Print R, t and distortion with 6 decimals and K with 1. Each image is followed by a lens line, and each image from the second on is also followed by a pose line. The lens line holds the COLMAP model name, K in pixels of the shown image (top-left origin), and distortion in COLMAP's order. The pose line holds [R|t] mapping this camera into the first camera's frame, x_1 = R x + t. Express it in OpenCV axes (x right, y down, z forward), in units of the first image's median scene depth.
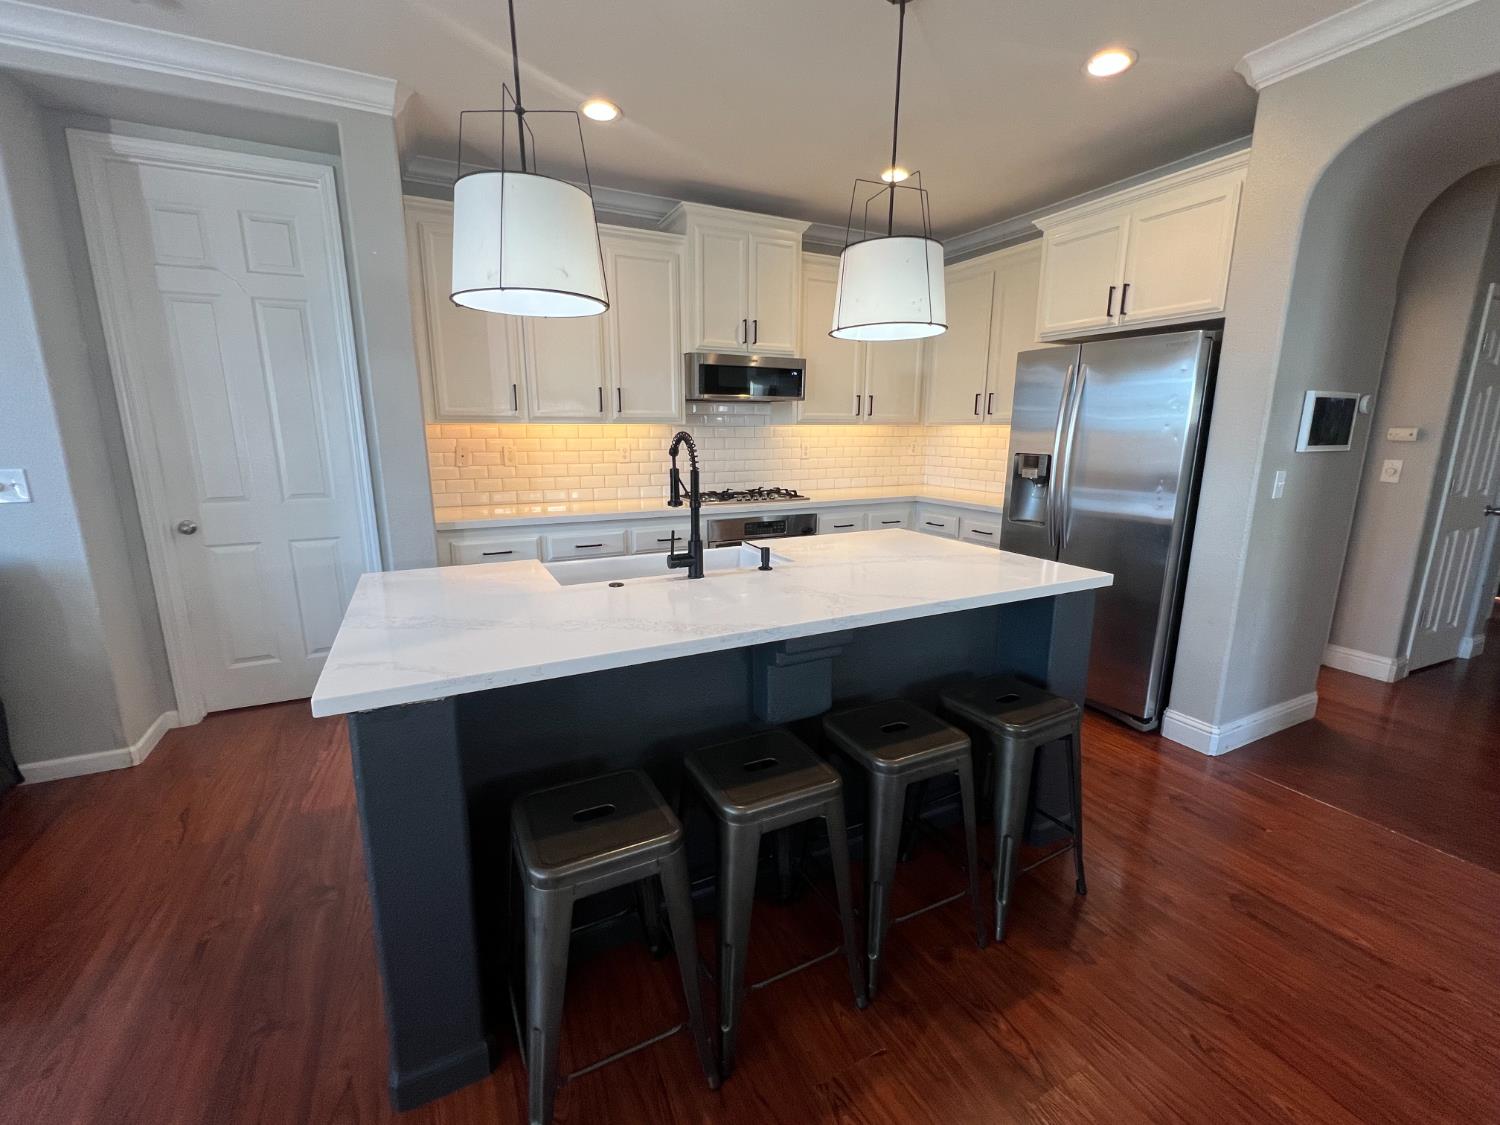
lens RADIAL K [[637.8, 0, 746.8], [0, 637.8, 563.8], [0, 0, 1]] dist [-0.004382, 0.000986]
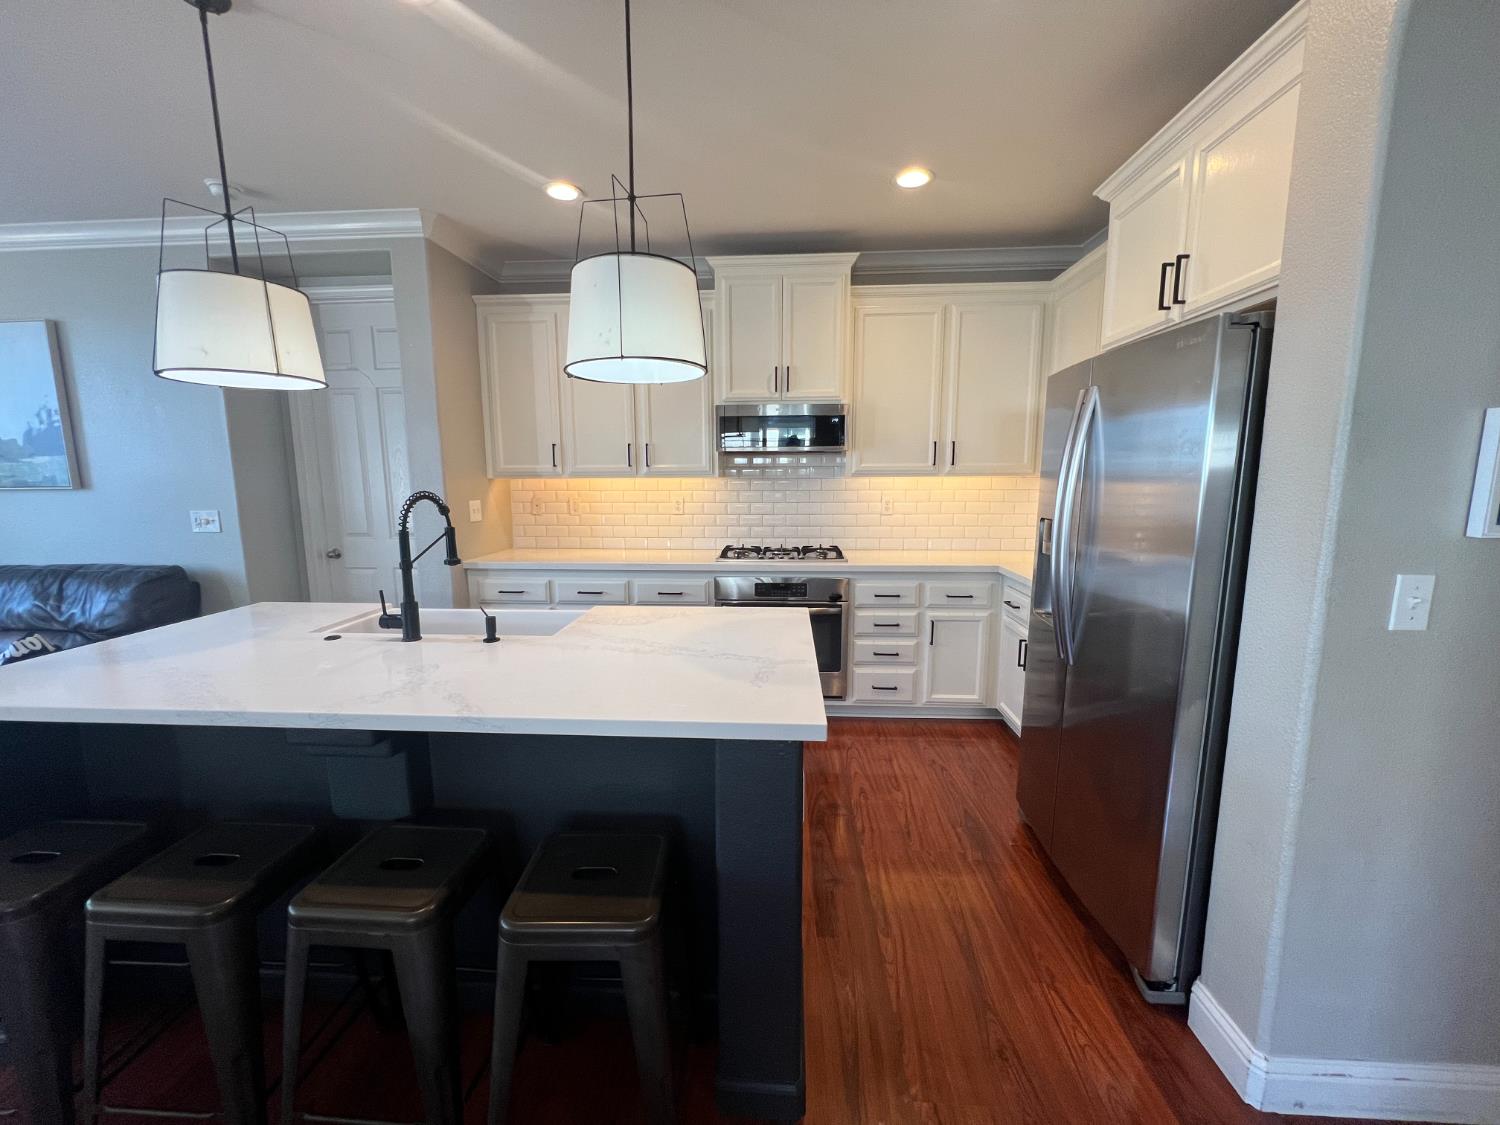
lens RADIAL K [[604.1, 0, 747.3], [0, 604.1, 562.4], [0, 0, 1]] dist [0.004763, -0.000298]
pose [[0.860755, 0.067428, -0.504533, 0.480768], [-0.100108, 0.994254, -0.037911, -0.066383], [0.499078, 0.083140, 0.862560, 0.263959]]
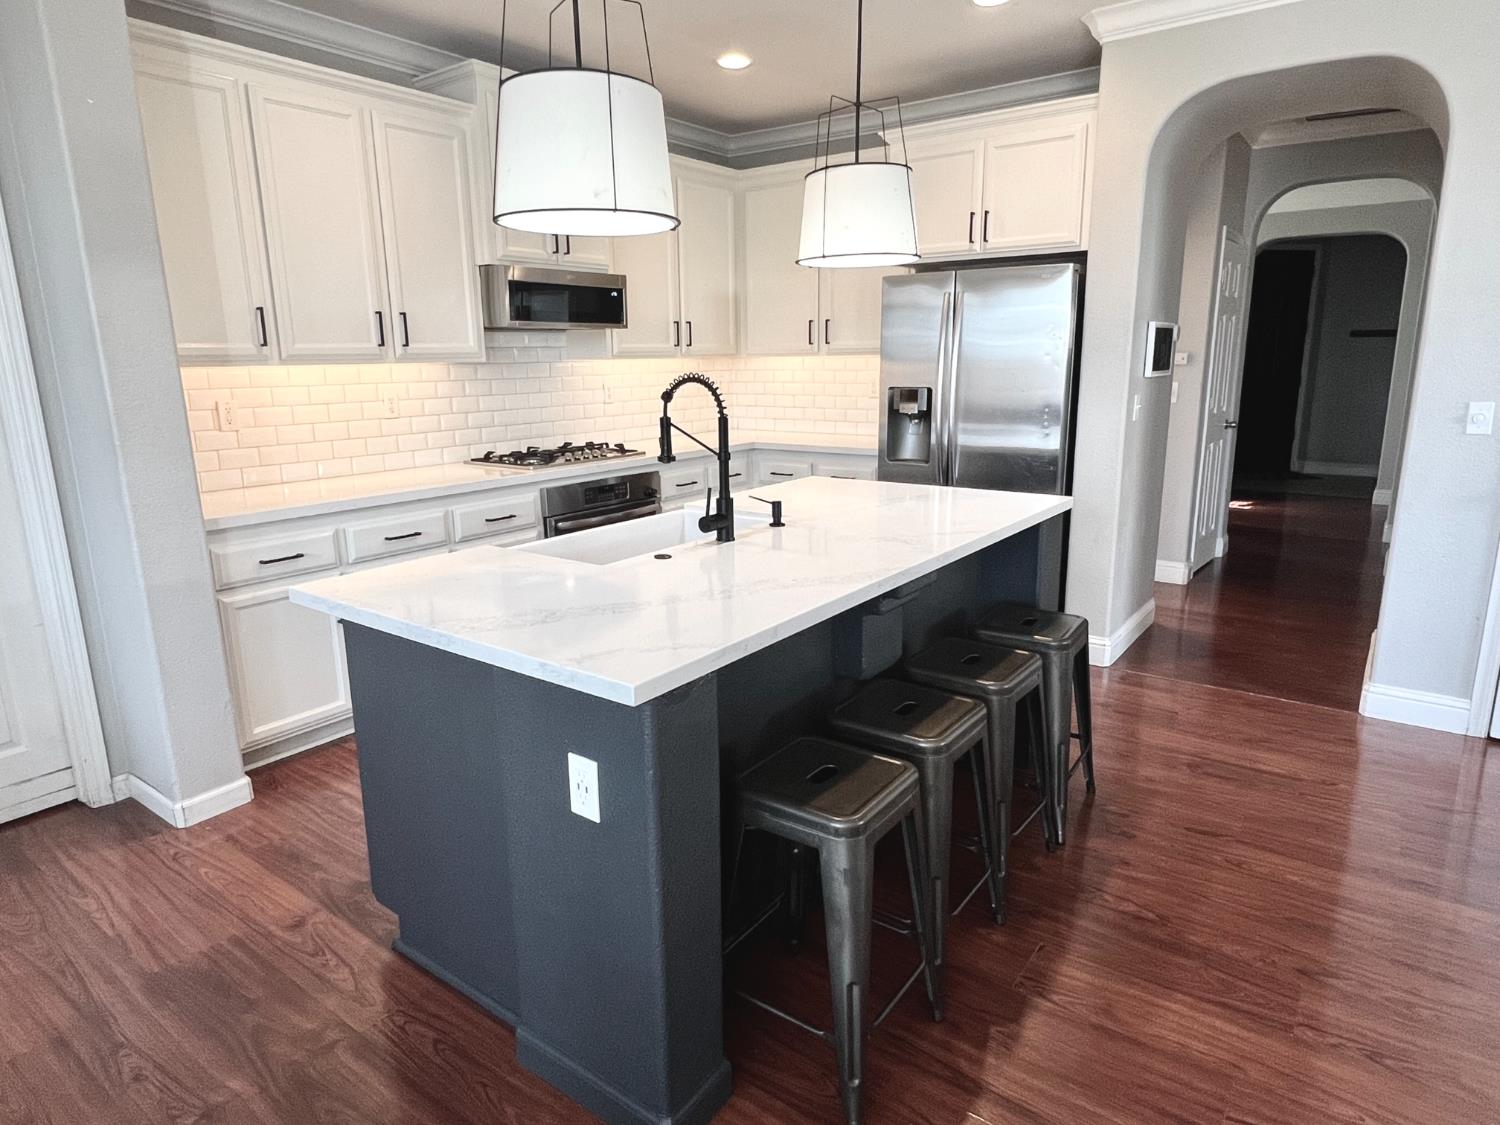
lens RADIAL K [[889.9, 0, 755.3], [0, 889.9, 563.7], [0, 0, 1]] dist [-0.001547, -0.002584]
pose [[0.892252, -0.117634, 0.435945, -0.335088], [0.110138, 0.993006, 0.042529, 0.003057], [-0.437899, 0.010068, 0.898968, -0.062321]]
